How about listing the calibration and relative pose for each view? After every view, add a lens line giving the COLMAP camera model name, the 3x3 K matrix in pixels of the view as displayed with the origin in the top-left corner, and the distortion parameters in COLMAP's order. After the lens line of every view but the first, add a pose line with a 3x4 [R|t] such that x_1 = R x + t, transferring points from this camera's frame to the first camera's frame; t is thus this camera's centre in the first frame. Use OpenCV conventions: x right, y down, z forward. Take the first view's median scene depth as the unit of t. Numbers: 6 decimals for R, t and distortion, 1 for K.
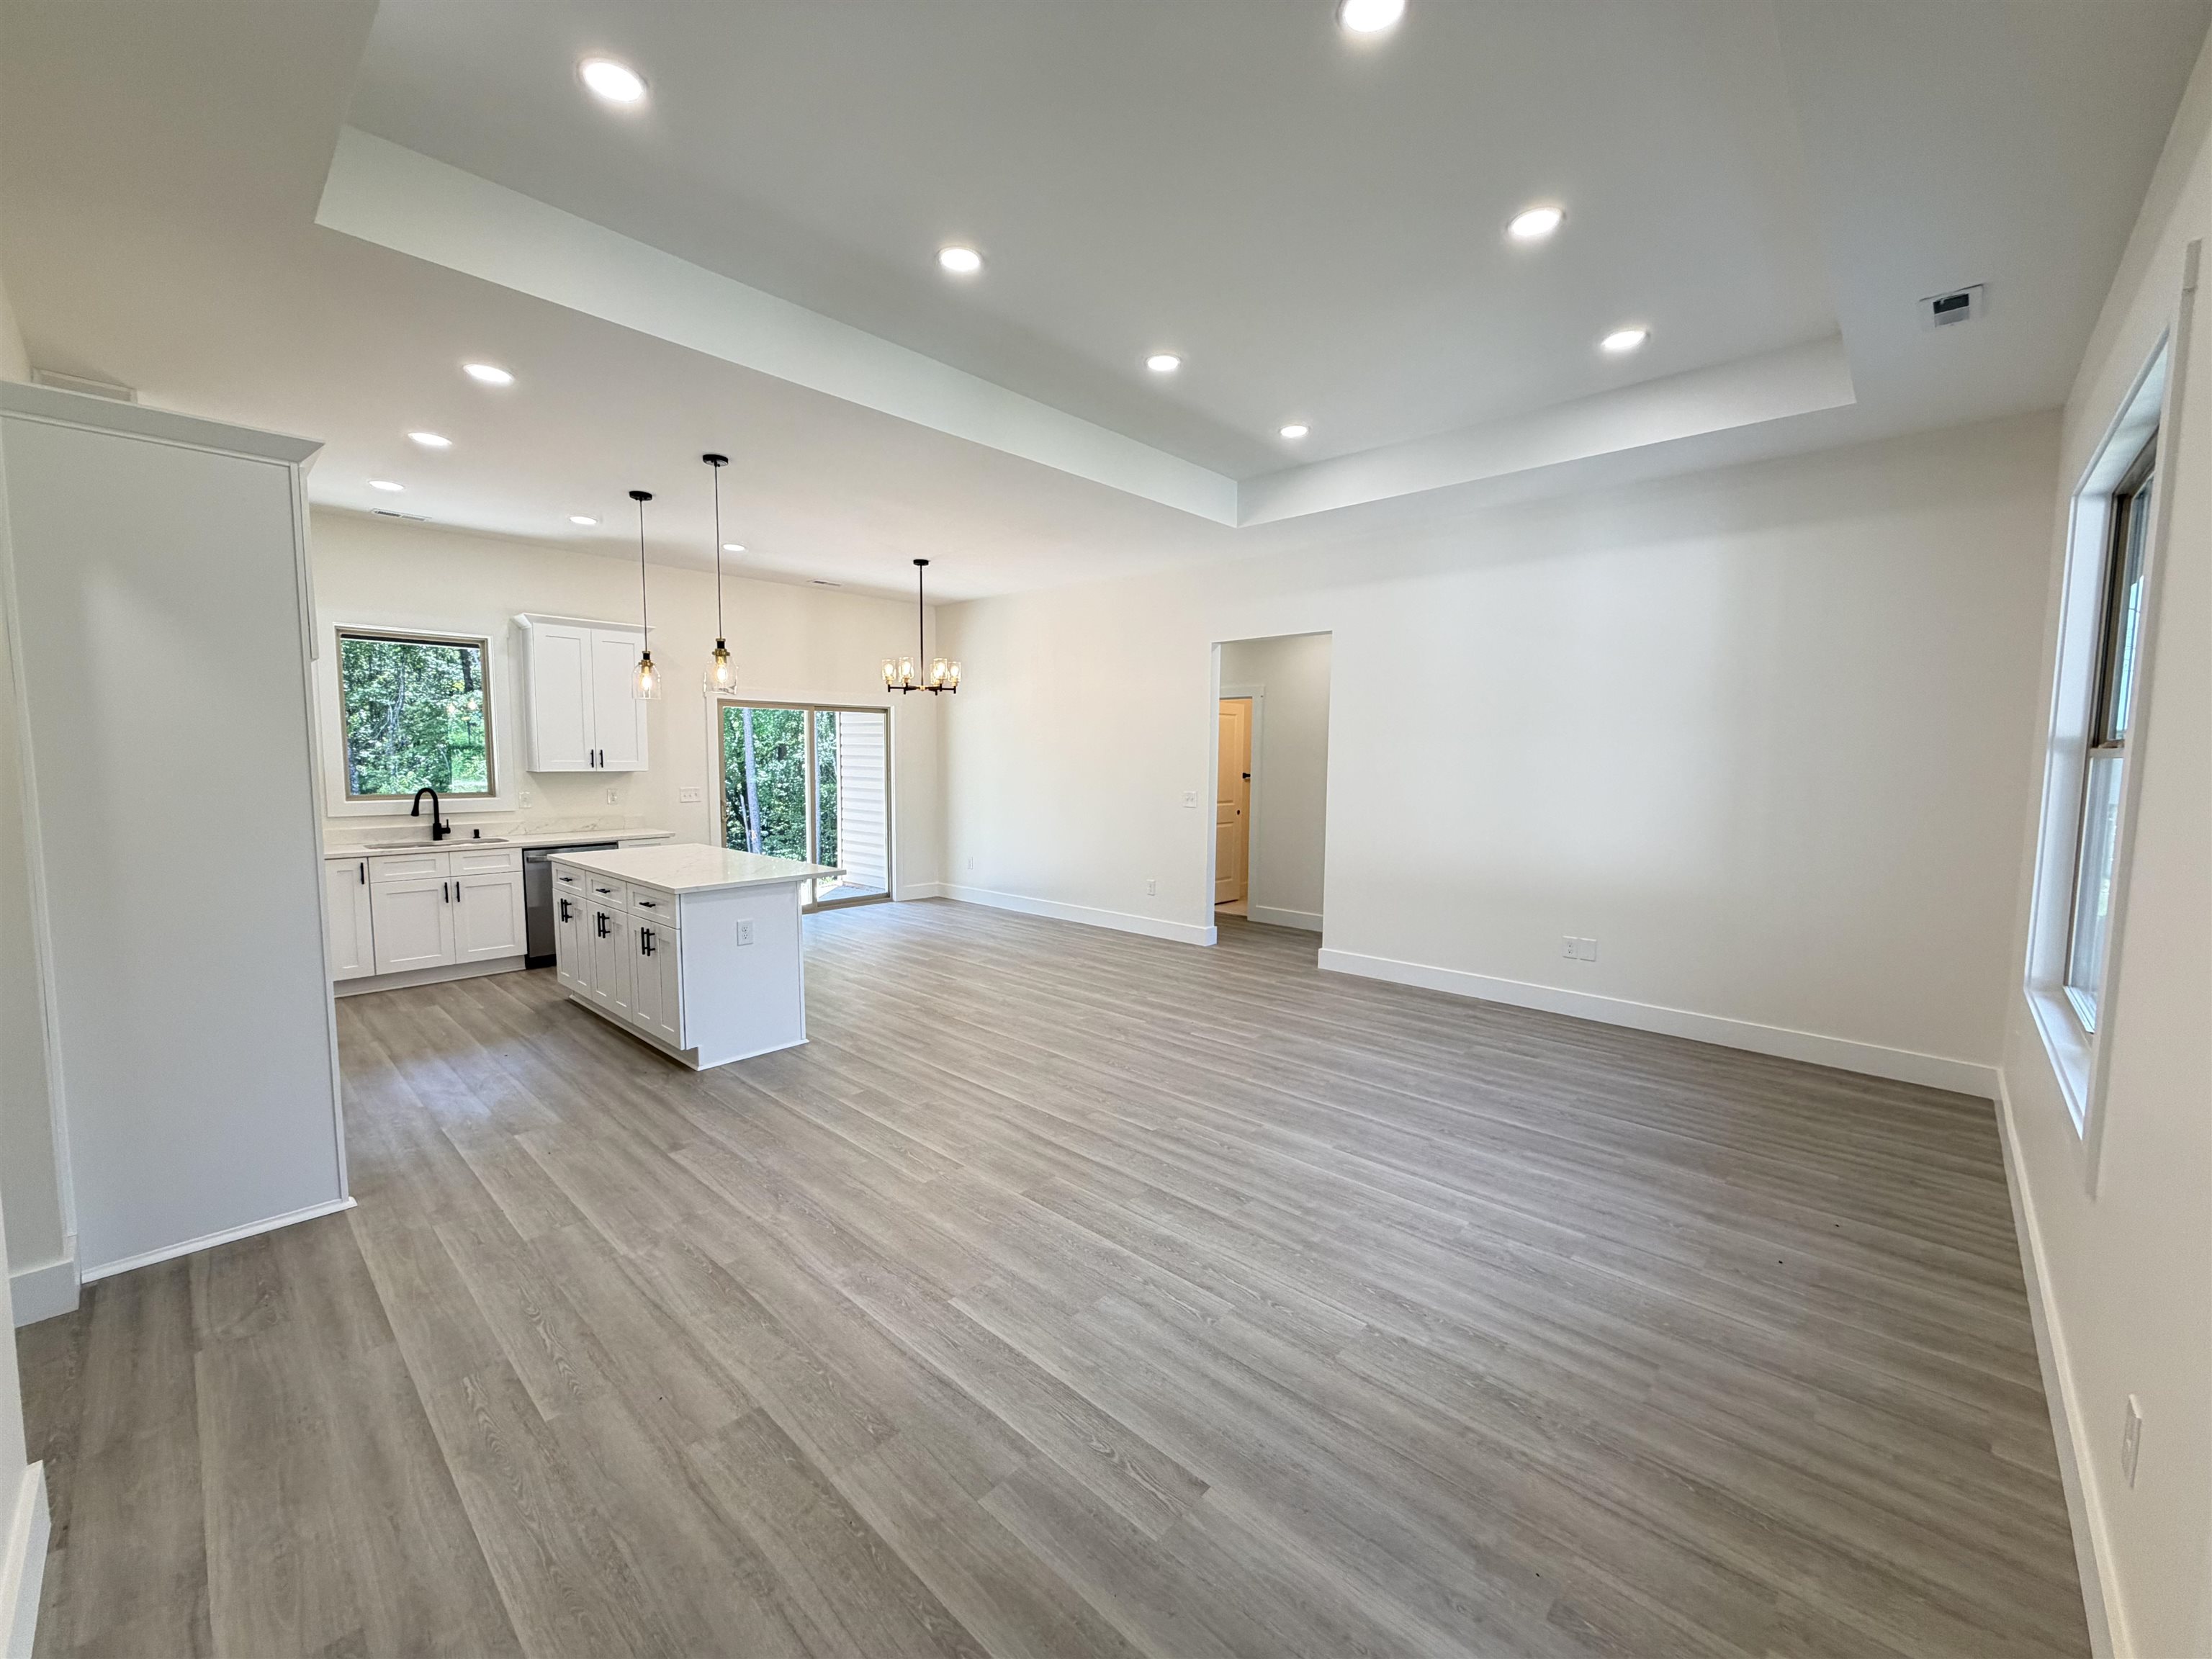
lens RADIAL K [[884.0, 0, 1099.1], [0, 884.0, 828.1], [0, 0, 1]] dist [-0.000644, 0.000293]
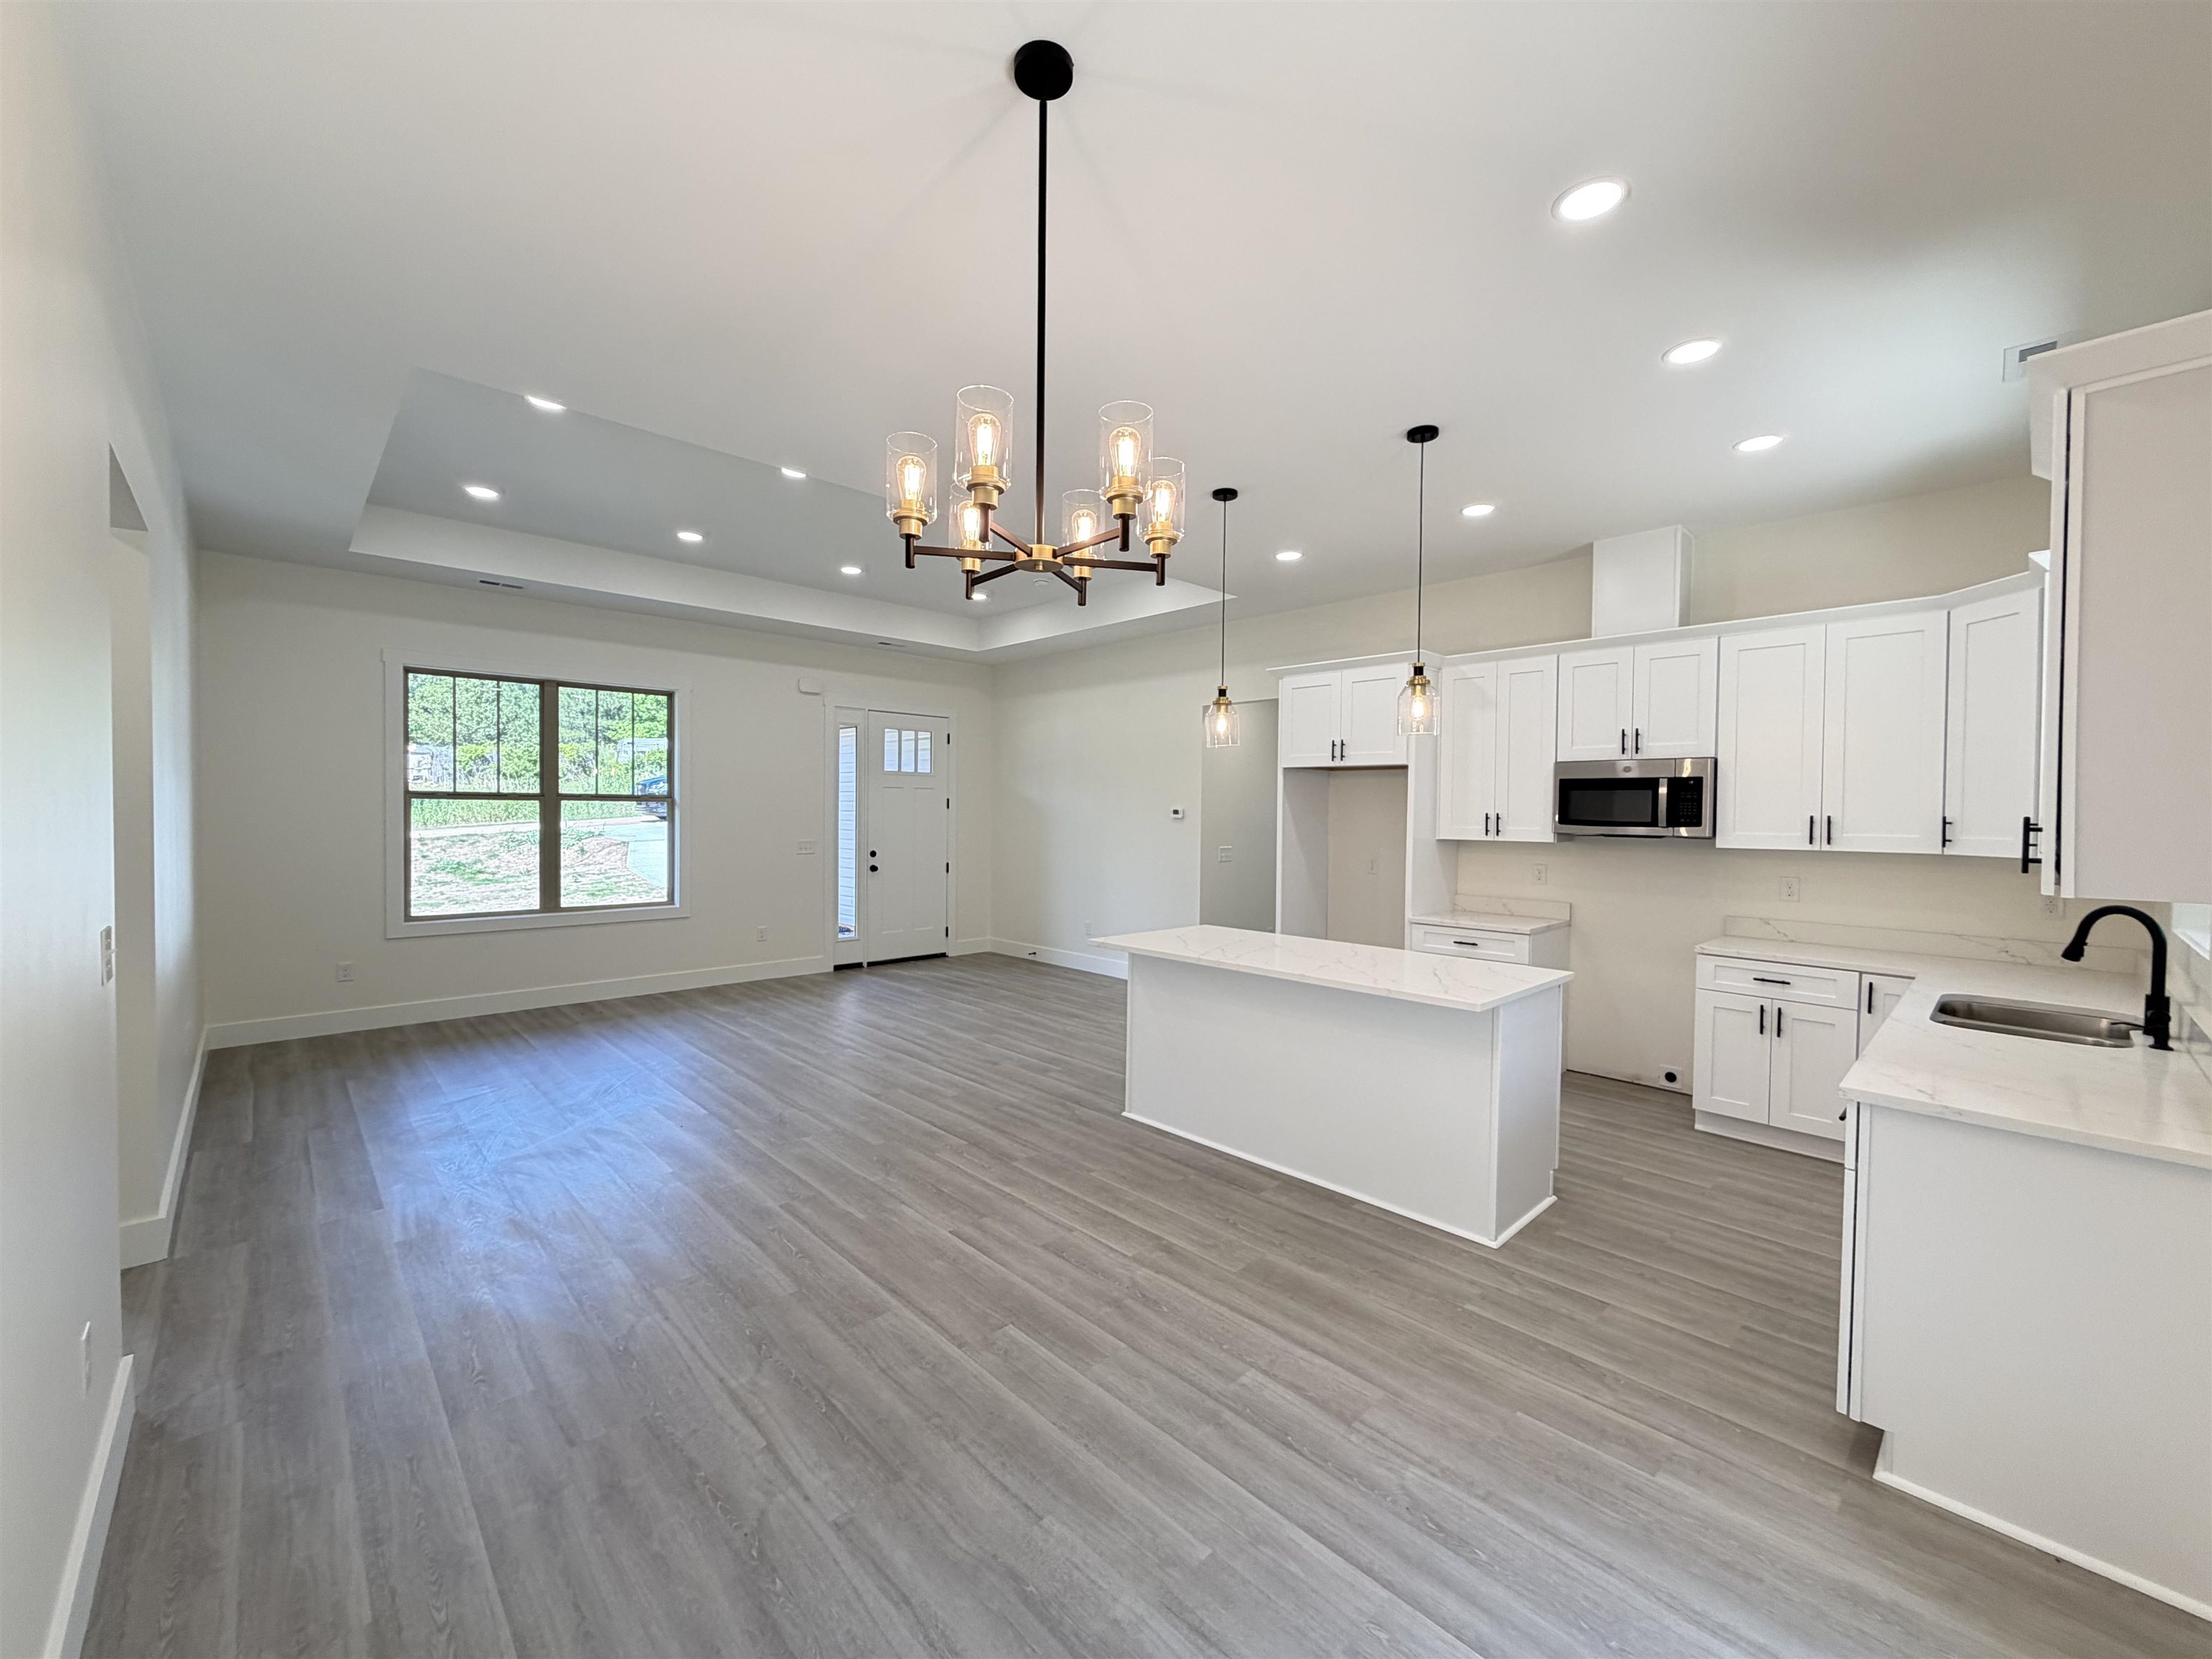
lens RADIAL K [[884.0, 0, 1099.1], [0, 884.0, 828.1], [0, 0, 1]] dist [-0.000644, 0.000293]
pose [[-0.998167, -0.019048, 0.057446, -0.444623], [-0.012811, 0.994172, 0.107037, -0.206441], [-0.059150, 0.106105, -0.992594, 2.406181]]
